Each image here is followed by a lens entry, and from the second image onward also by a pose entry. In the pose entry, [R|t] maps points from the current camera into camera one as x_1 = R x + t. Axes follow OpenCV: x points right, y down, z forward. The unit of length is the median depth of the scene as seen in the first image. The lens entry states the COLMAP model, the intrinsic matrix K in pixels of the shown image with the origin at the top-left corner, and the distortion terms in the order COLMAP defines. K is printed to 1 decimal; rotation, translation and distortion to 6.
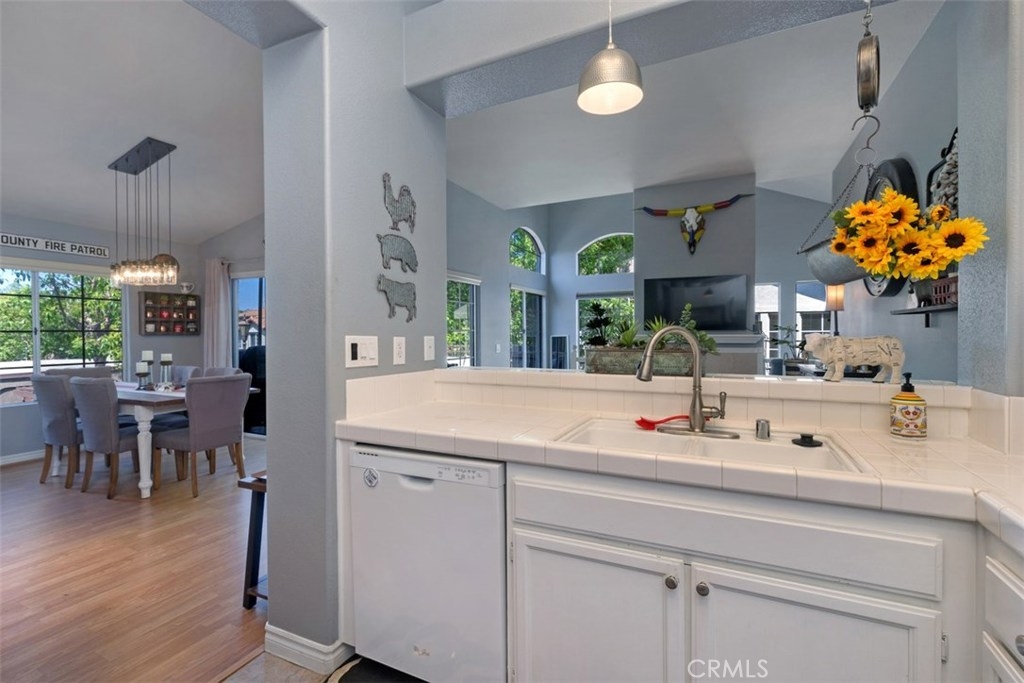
lens RADIAL K [[448.2, 0, 525.9], [0, 448.2, 341.2], [0, 0, 1]] dist [0.003611, -0.000984]
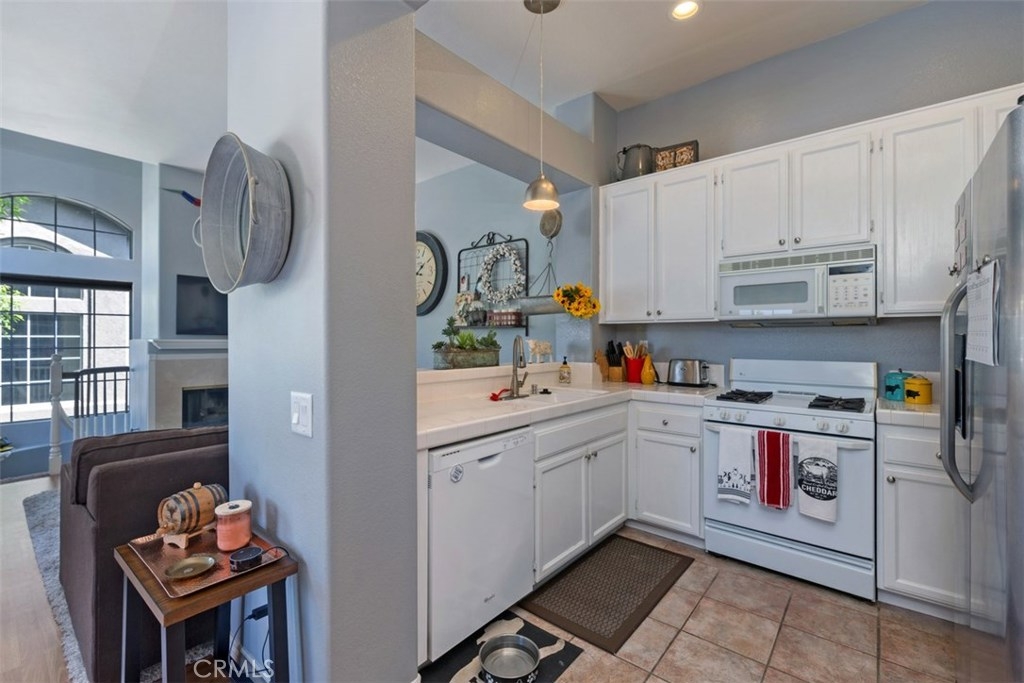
lens RADIAL K [[448.2, 0, 507.0], [0, 448.2, 338.0], [0, 0, 1]] dist [0.003611, -0.000984]
pose [[0.288406, 0.005615, 0.957492, -1.100647], [0.010541, 0.999904, -0.009039, -0.007511], [-0.957450, 0.012699, 0.288319, 0.450506]]
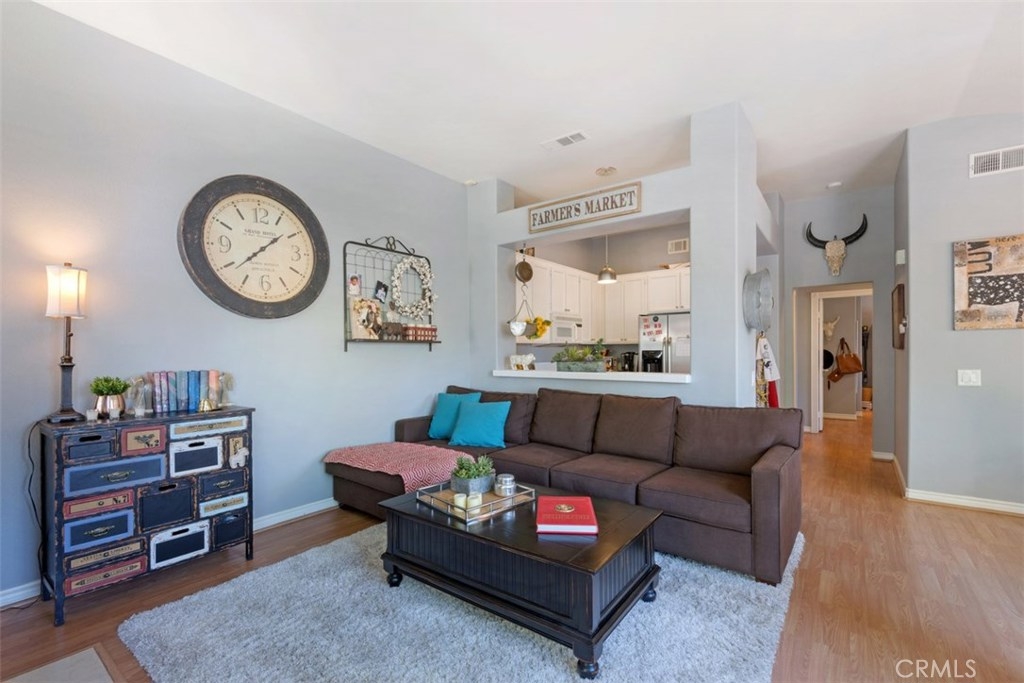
lens RADIAL K [[448.2, 0, 511.1], [0, 448.2, 356.9], [0, 0, 1]] dist [0.003611, -0.000984]
pose [[-0.970721, 0.009419, 0.240023, 0.055982], [0.015389, 0.999617, 0.023010, -0.052844], [-0.239715, 0.026030, -0.970494, 3.147958]]
